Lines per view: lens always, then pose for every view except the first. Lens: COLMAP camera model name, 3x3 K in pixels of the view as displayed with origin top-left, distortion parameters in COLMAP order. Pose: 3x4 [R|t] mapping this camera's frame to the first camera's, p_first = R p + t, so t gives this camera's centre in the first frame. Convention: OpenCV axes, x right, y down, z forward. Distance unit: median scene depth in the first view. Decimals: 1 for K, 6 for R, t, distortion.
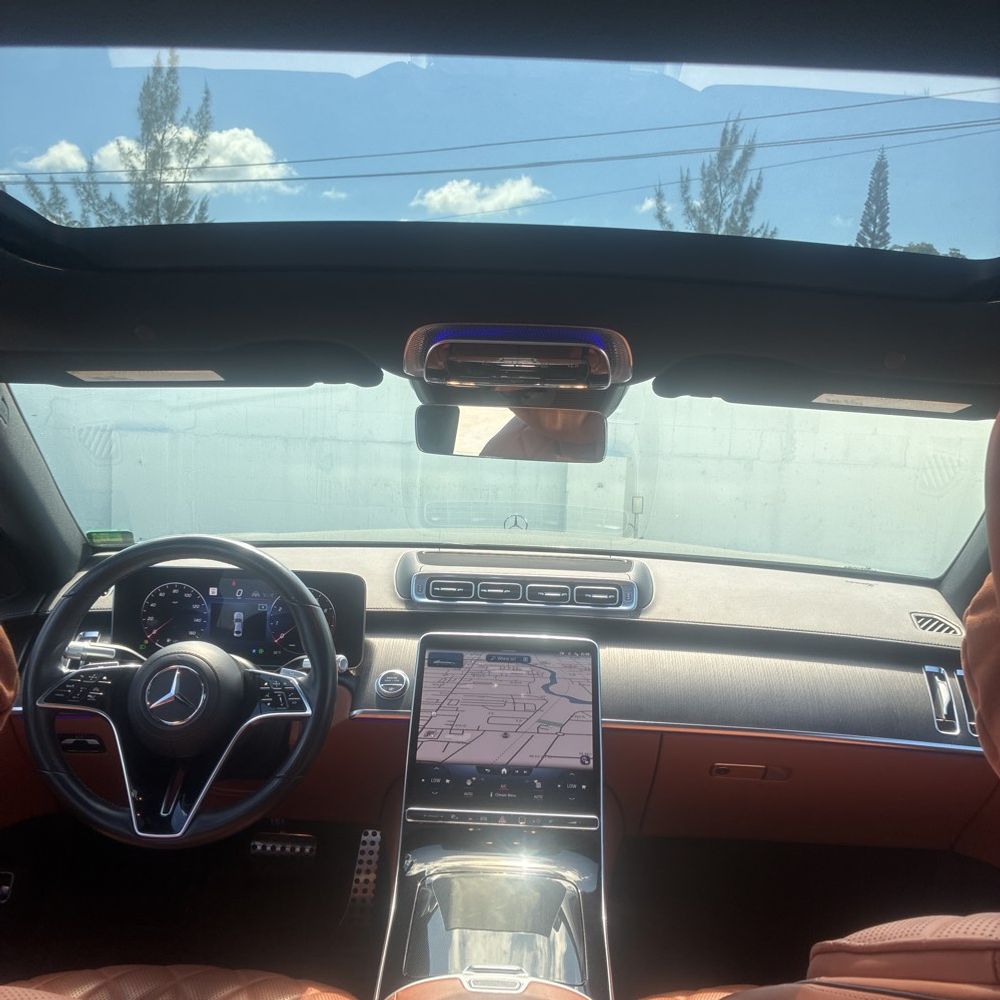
lens RADIAL K [[991.1, 0, 500.0], [0, 991.1, 500.0], [0, 0, 1]] dist [-0.005282, 0.004010]
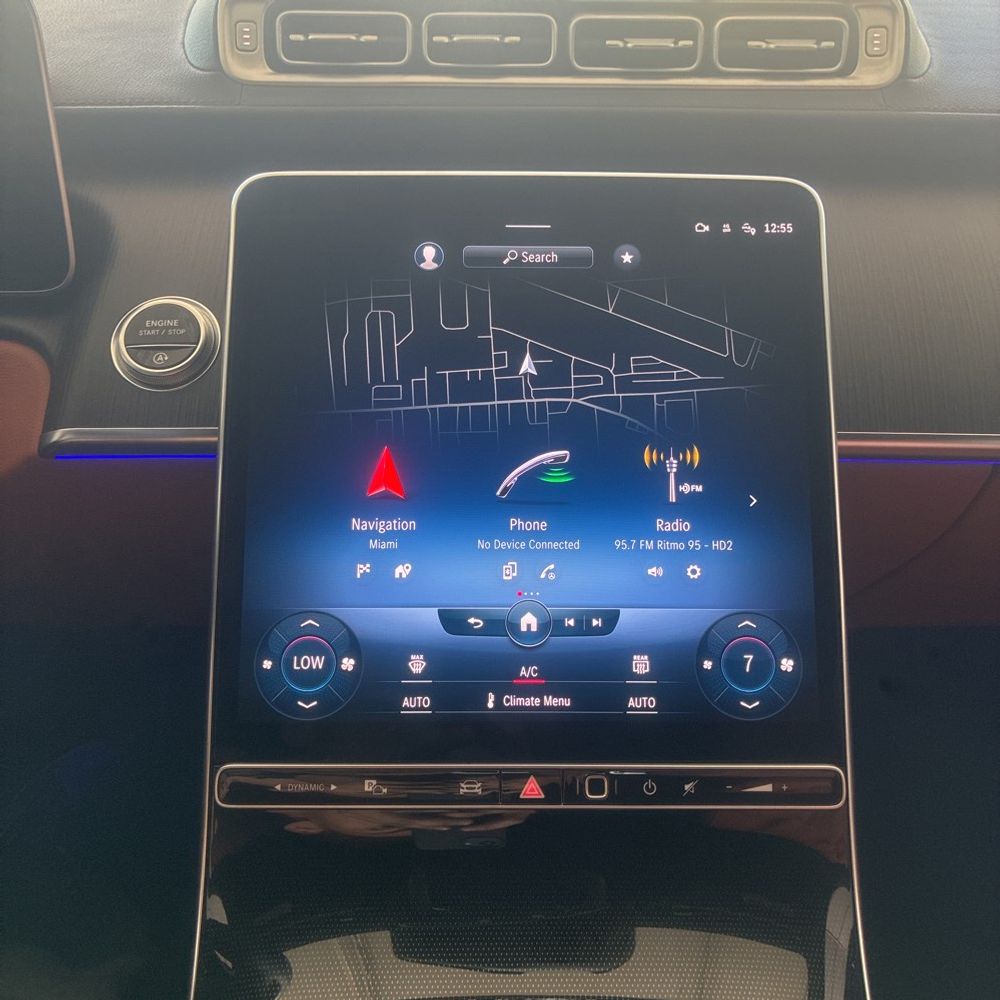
lens RADIAL K [[991.1, 0, 500.0], [0, 991.1, 500.0], [0, 0, 1]] dist [-0.005282, 0.004010]
pose [[0.999247, -0.037154, 0.011181, -0.006963], [0.029374, 0.912679, 0.407620, 0.113248], [-0.025349, -0.406985, 0.913083, 0.738109]]
